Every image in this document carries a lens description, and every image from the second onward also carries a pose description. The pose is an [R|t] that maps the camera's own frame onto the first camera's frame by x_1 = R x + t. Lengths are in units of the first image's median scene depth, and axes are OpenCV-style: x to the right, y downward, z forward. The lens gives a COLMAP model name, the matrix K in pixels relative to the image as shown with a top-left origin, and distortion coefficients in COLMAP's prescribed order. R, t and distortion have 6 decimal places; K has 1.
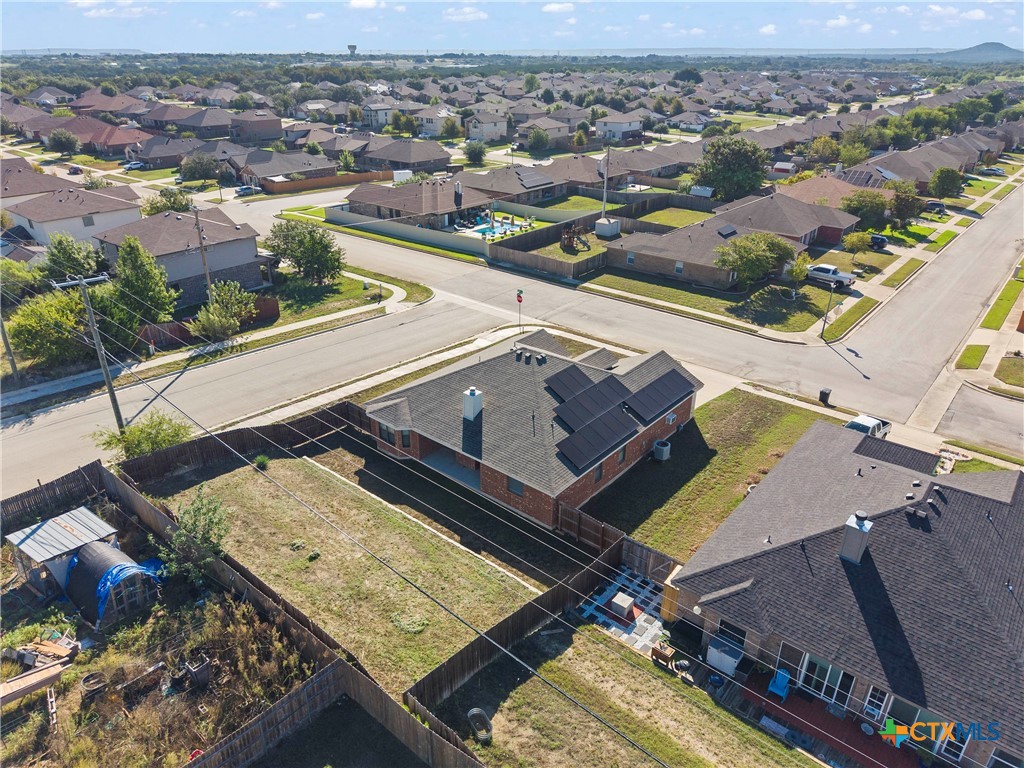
lens RADIAL K [[678.8, 0, 510.6], [0, 678.8, 387.5], [0, 0, 1]] dist [0.023566, -0.023597]
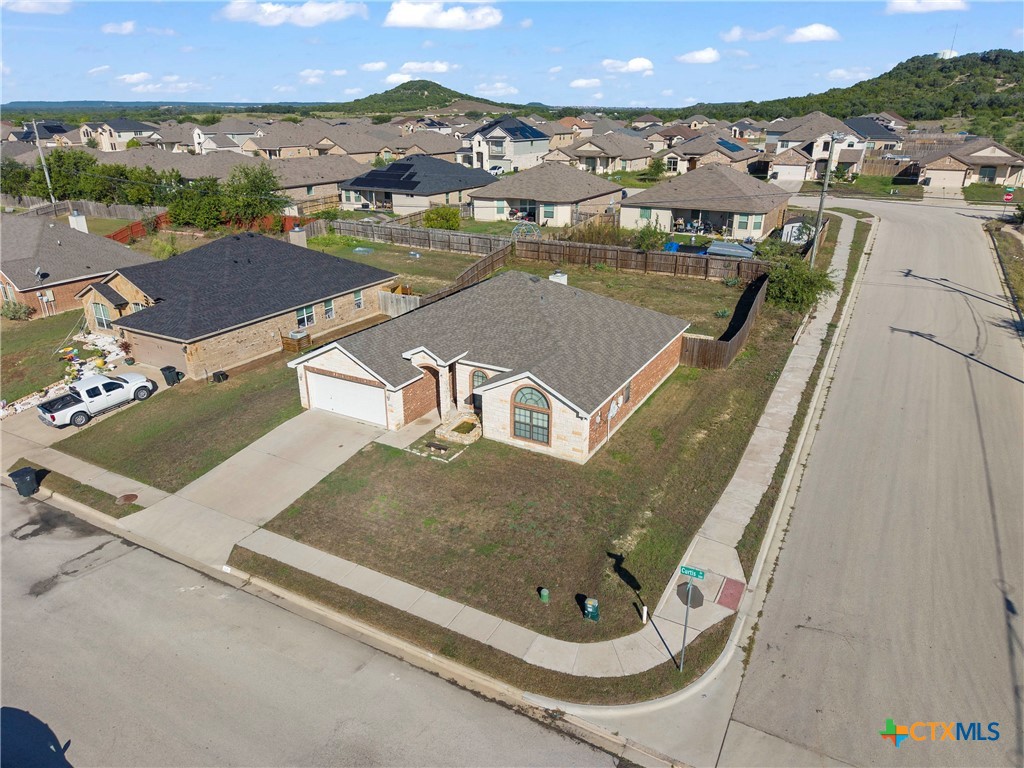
lens RADIAL K [[679.4, 0, 512.0], [0, 679.4, 384.0], [0, 0, 1]] dist [0.047881, -0.061044]
pose [[-0.980493, 0.072298, -0.182777, 0.169828], [-0.087599, 0.671712, 0.735615, -0.504906], [0.175957, 0.737276, -0.652275, 1.414257]]
